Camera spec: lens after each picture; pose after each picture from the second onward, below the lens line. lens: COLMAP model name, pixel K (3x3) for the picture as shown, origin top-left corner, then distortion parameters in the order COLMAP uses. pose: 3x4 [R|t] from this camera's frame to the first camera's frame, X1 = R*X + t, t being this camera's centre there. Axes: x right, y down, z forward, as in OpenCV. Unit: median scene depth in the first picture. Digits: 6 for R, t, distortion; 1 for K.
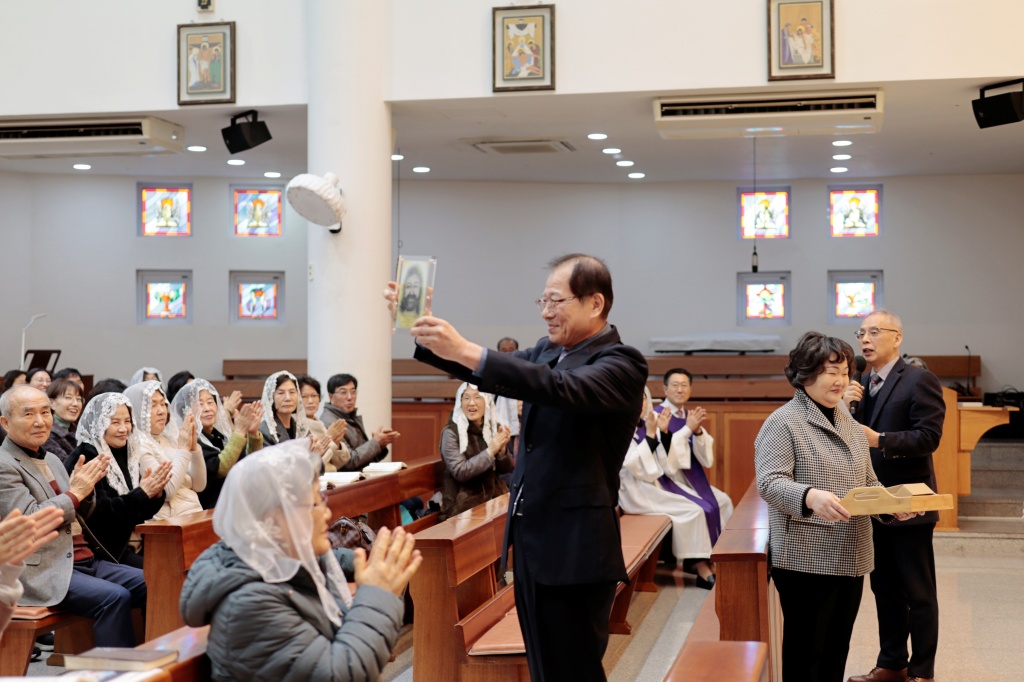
lens RADIAL K [[1522.8, 0, 517.4], [0, 1522.8, 343.2], [0, 0, 1]] dist [-0.004845, 0.102671]
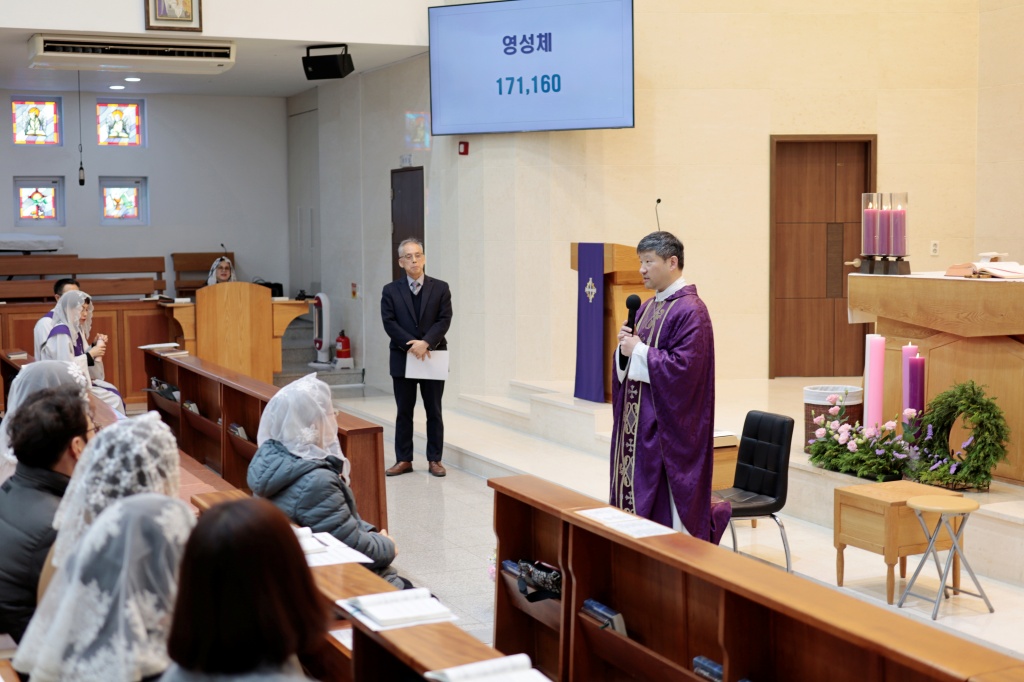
lens RADIAL K [[1522.8, 0, 517.4], [0, 1522.8, 343.2], [0, 0, 1]] dist [-0.004845, 0.102671]
pose [[0.815530, -0.048928, 0.576643, -0.266149], [-0.001177, 0.996277, 0.086199, -0.031429], [-0.578714, -0.070977, 0.812436, -0.118787]]
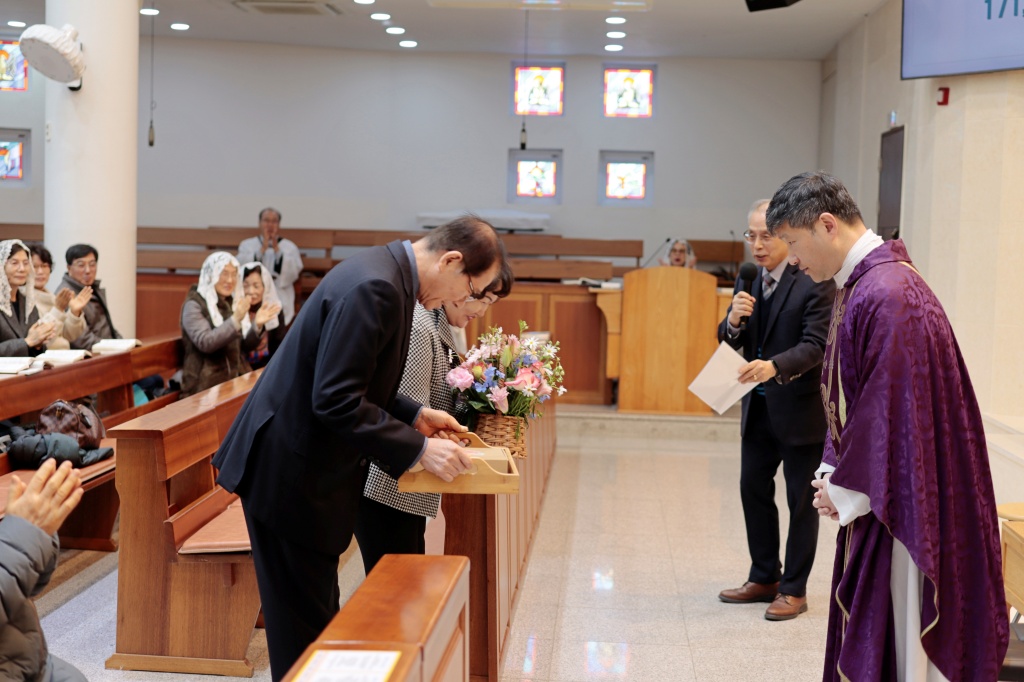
lens RADIAL K [[1522.8, 0, 517.4], [0, 1522.8, 343.2], [0, 0, 1]] dist [-0.004845, 0.102671]
pose [[0.989824, 0.019409, 0.140969, 0.019239], [-0.031253, 0.996118, 0.082295, -0.003547], [-0.138825, -0.085863, 0.986588, 0.028370]]
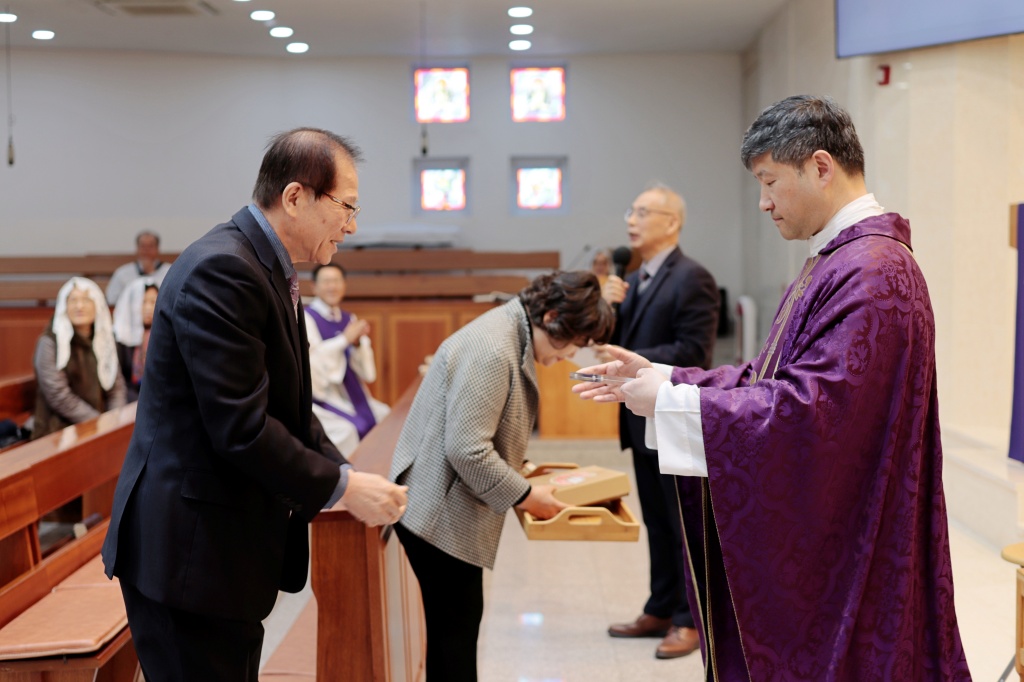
lens RADIAL K [[1522.8, 0, 517.4], [0, 1522.8, 343.2], [0, 0, 1]] dist [-0.004845, 0.102671]
pose [[0.981478, -0.018266, 0.190702, 0.042244], [0.005316, 0.997658, 0.068198, 0.003134], [-0.191501, -0.065921, 0.979276, 0.123239]]
